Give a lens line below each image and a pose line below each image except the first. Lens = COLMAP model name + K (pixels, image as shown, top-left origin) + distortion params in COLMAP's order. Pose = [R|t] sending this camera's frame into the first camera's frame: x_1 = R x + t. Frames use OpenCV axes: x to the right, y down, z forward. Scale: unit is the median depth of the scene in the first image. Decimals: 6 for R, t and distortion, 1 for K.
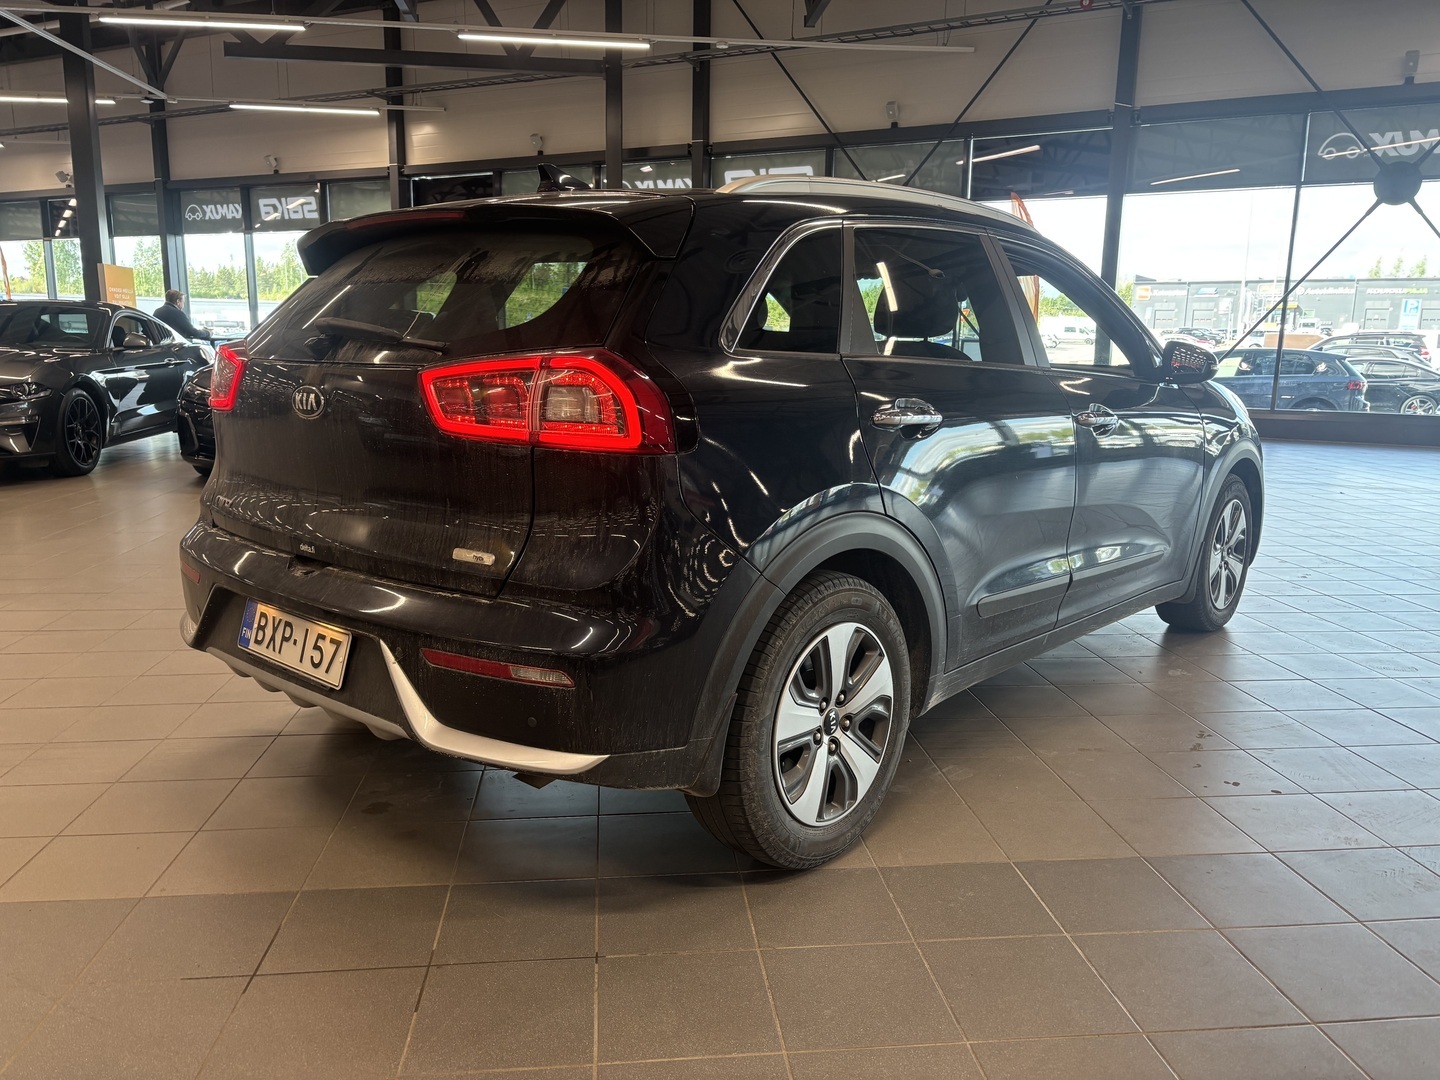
lens RADIAL K [[1097.4, 0, 720.0], [0, 1097.4, 540.0], [0, 0, 1]] dist [0.002742, -0.011552]
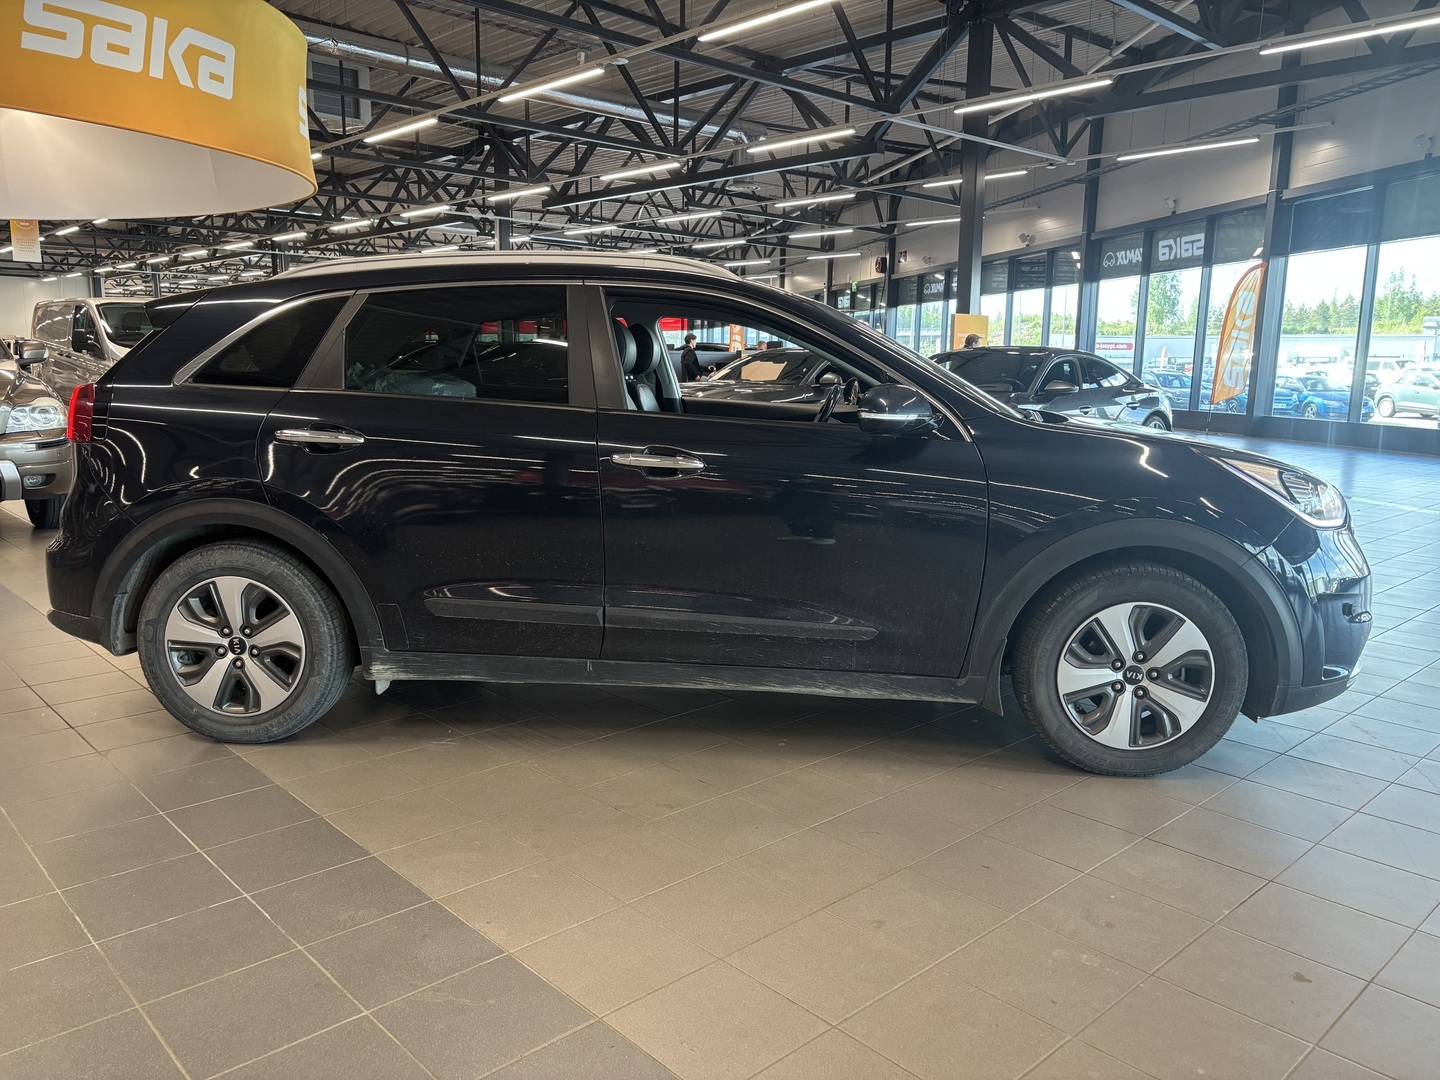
lens RADIAL K [[1097.4, 0, 720.0], [0, 1097.4, 540.0], [0, 0, 1]] dist [0.002742, -0.011552]
pose [[0.573120, 0.116412, -0.811161, 0.229799], [-0.142312, 0.988957, 0.041378, -0.017107], [0.807020, 0.091723, 0.583357, 0.093813]]
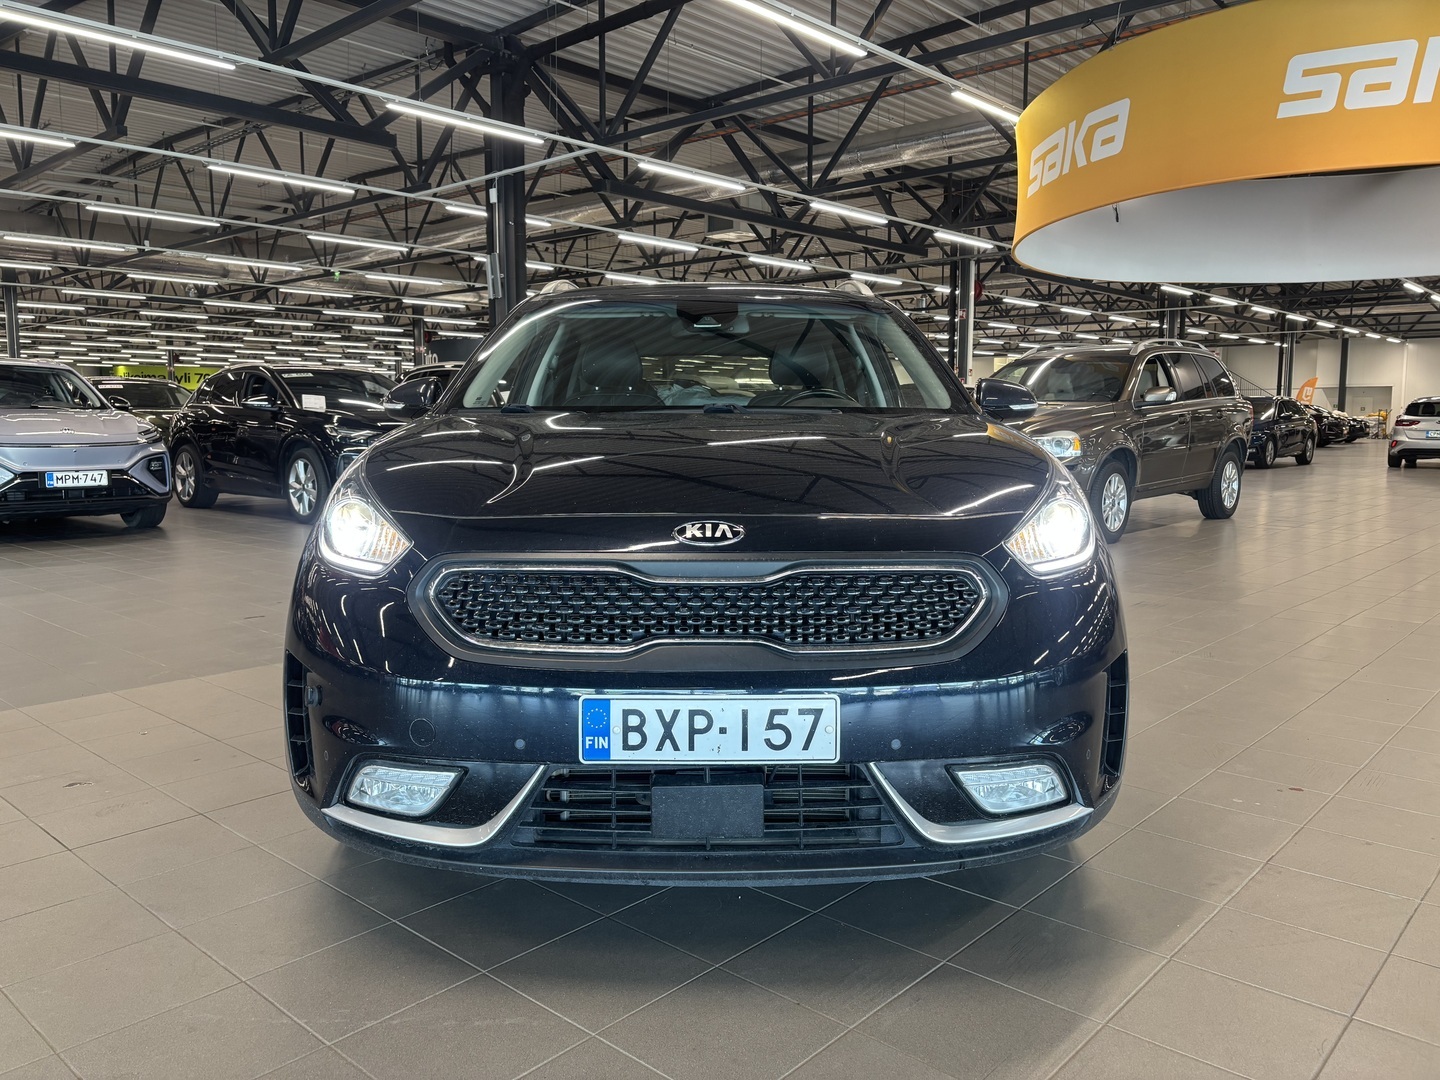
lens RADIAL K [[1090.3, 0, 726.8], [0, 1090.3, 498.0], [0, 0, 1]] dist [0.074392, -0.115091]
pose [[-0.763463, 0.026041, -0.645327, 0.173723], [-0.124619, 0.974470, 0.186755, -0.063807], [0.633715, 0.223001, -0.740726, 0.417438]]
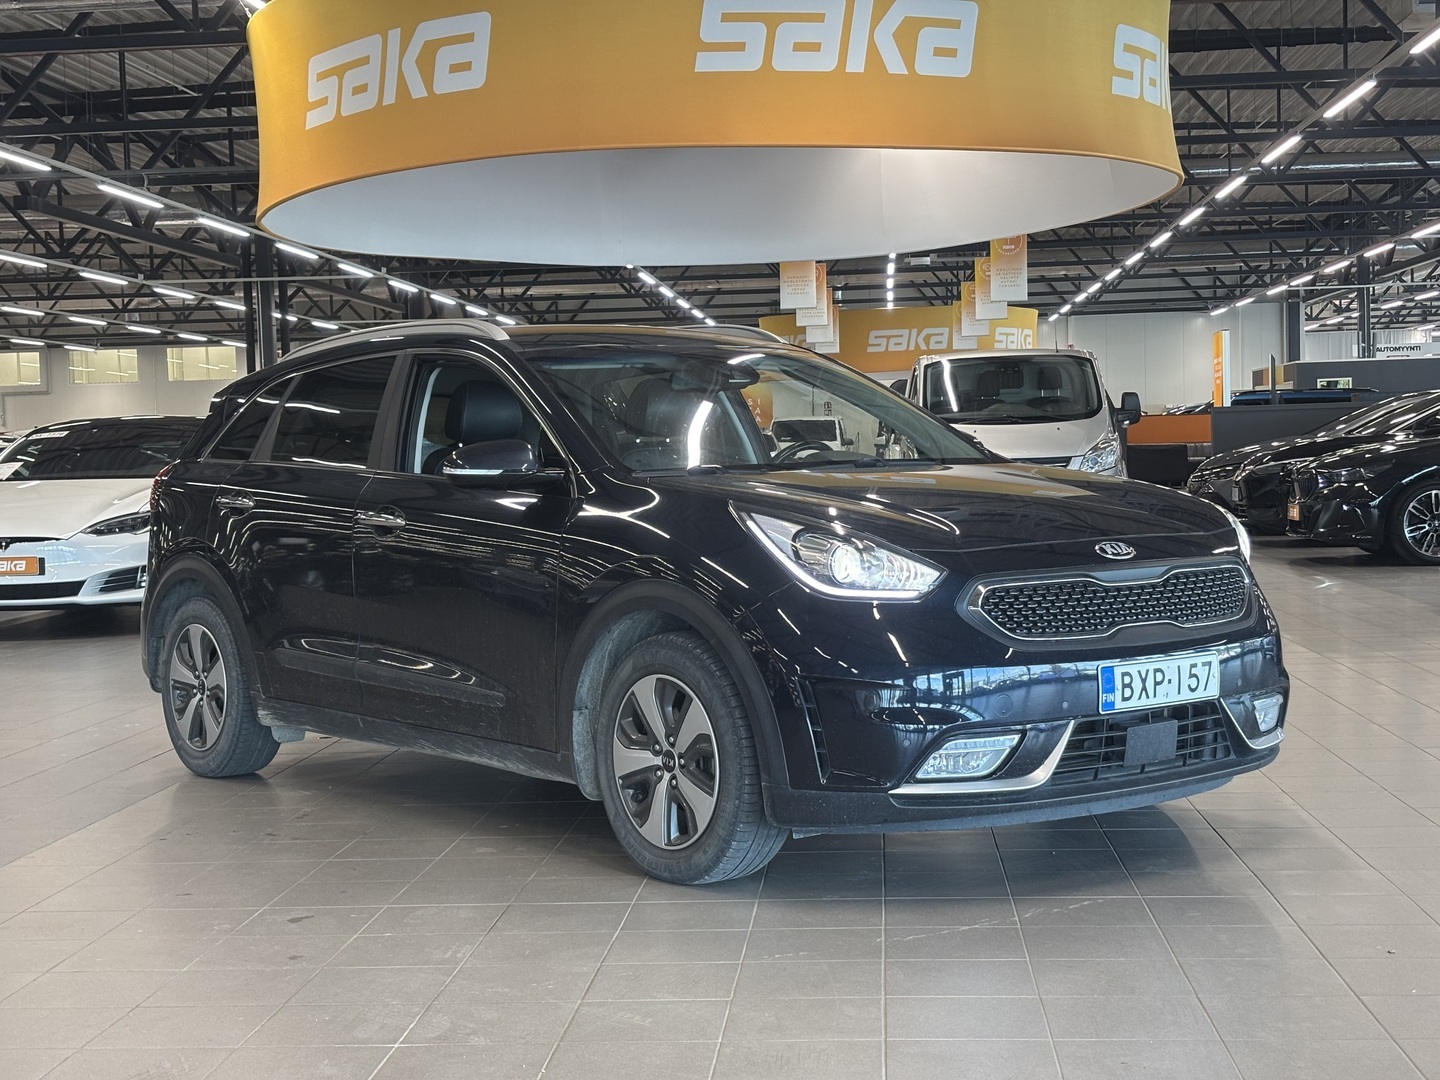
lens RADIAL K [[2106.2, 0, 720.0], [0, 2106.2, 540.0], [0, 0, 1]] dist [0.089950, -0.045082]
pose [[-0.208143, 0.026438, -0.977741, 0.428320], [-0.145443, 0.987684, 0.057669, -0.048666], [0.967224, 0.154209, -0.201734, 0.333771]]
